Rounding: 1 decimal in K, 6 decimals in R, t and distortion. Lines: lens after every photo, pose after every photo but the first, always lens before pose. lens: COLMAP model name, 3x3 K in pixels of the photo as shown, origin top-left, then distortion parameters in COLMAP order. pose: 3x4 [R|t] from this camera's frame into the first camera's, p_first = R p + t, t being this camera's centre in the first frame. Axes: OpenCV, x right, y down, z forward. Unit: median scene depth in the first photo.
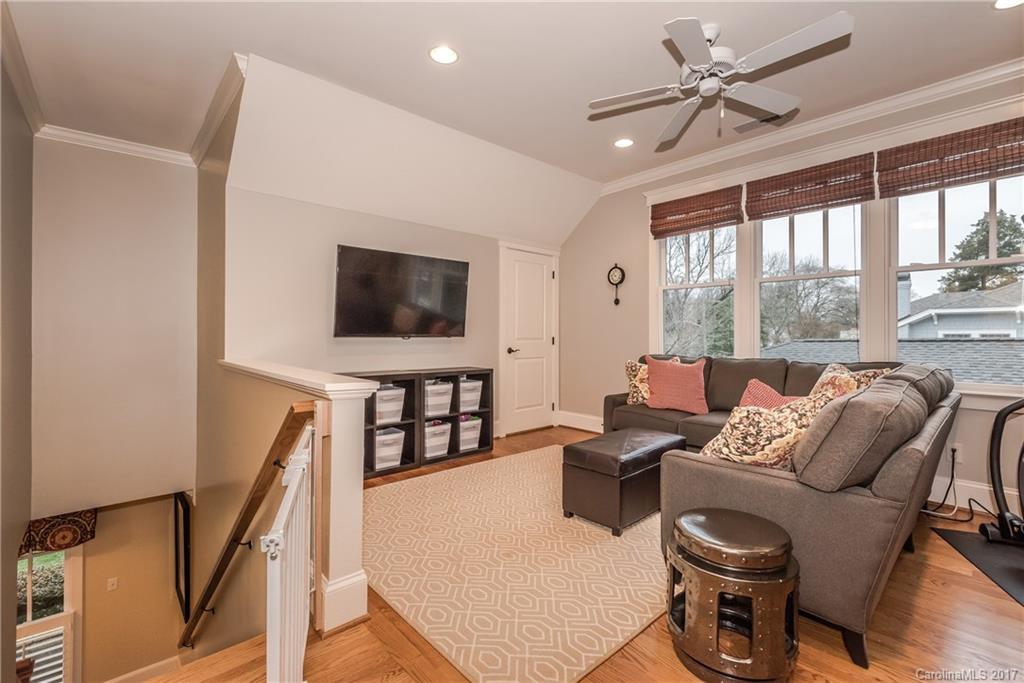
lens RADIAL K [[451.2, 0, 512.0], [0, 451.2, 341.5], [0, 0, 1]] dist [-0.001675, 0.000010]
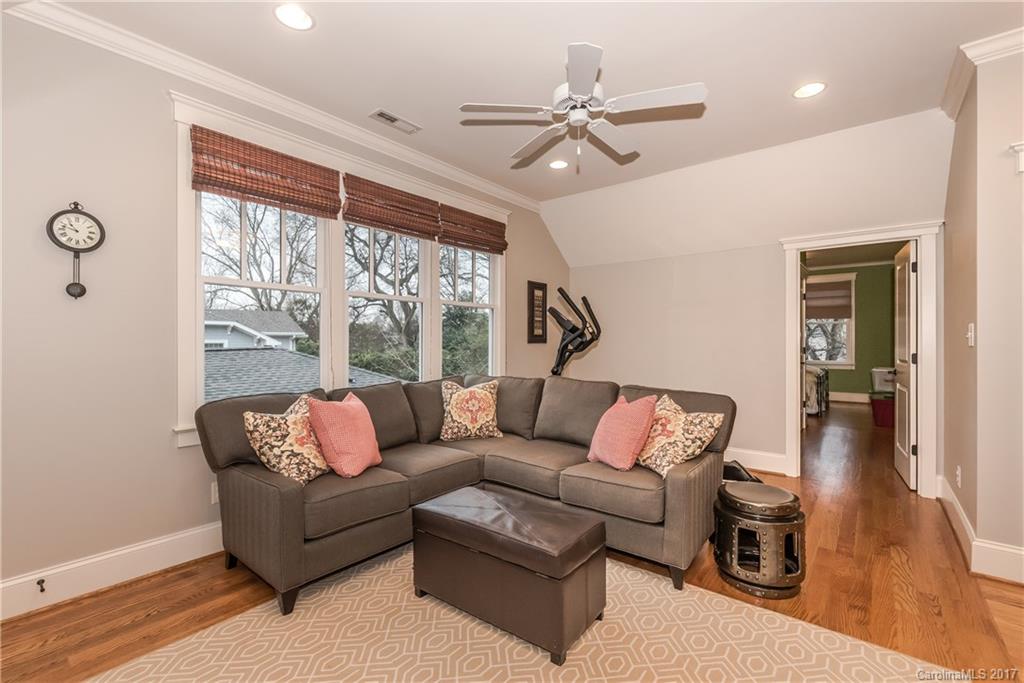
lens RADIAL K [[451.2, 0, 512.0], [0, 451.2, 341.5], [0, 0, 1]] dist [-0.001675, 0.000010]
pose [[-0.158138, -0.007925, 0.987385, -0.294545], [0.014374, 0.999843, 0.010327, -0.038342], [-0.987312, 0.015826, -0.157999, 0.702295]]
